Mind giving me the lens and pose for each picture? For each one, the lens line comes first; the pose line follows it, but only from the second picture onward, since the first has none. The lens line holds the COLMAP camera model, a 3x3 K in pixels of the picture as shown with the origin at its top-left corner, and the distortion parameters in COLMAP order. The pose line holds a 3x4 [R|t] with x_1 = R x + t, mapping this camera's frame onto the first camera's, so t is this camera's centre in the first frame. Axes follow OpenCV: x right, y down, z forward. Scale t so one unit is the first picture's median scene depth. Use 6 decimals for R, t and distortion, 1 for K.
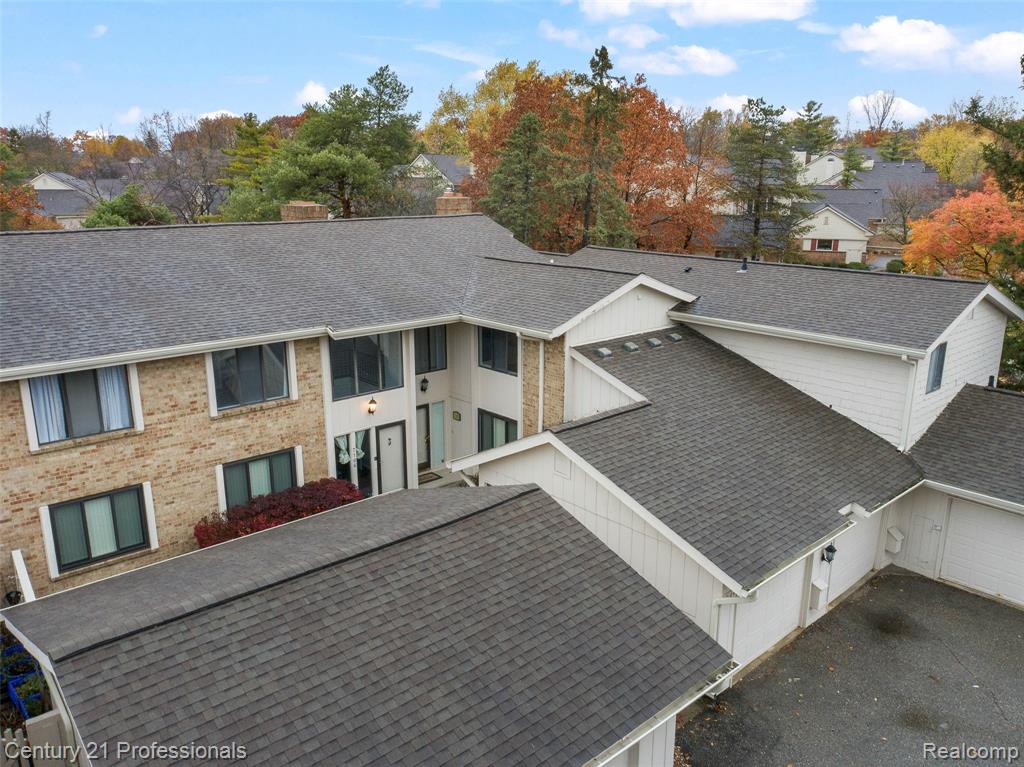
lens RADIAL K [[785.6, 0, 512.7], [0, 785.6, 384.6], [0, 0, 1]] dist [-0.010117, -0.003989]
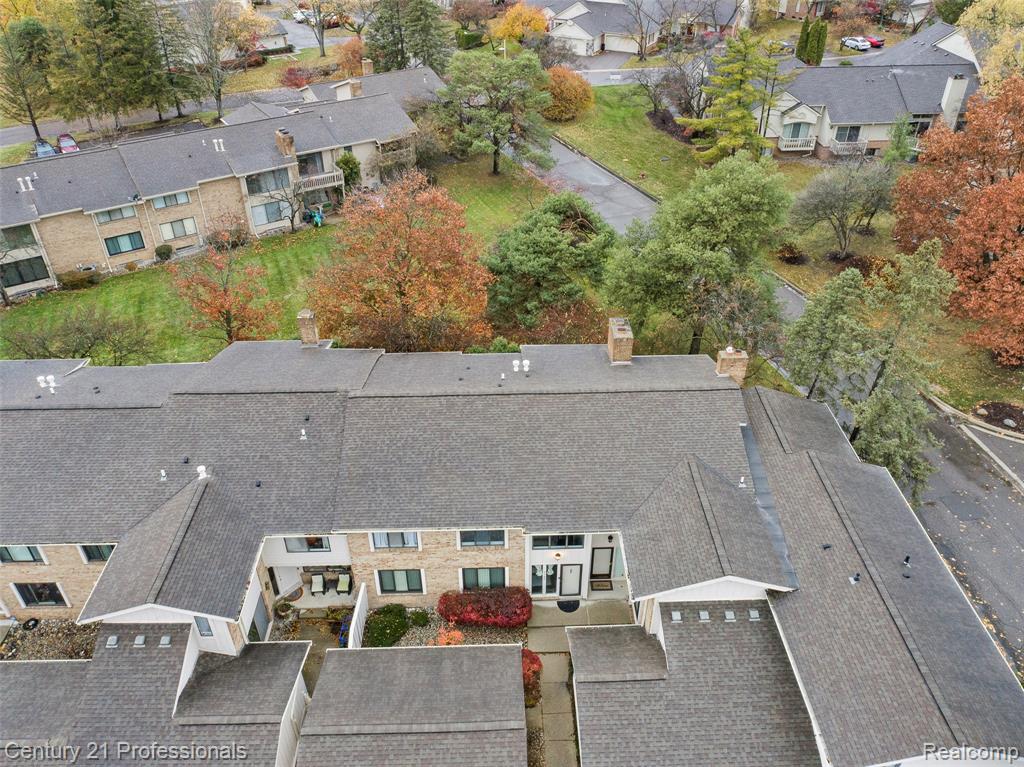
lens RADIAL K [[785.6, 0, 512.6], [0, 785.6, 382.7], [0, 0, 1]] dist [-0.010117, -0.003989]
pose [[0.763729, 0.368019, -0.530358, 0.567885], [-0.160317, 0.903968, 0.396409, -1.100568], [0.625313, -0.217724, 0.749387, -0.224537]]
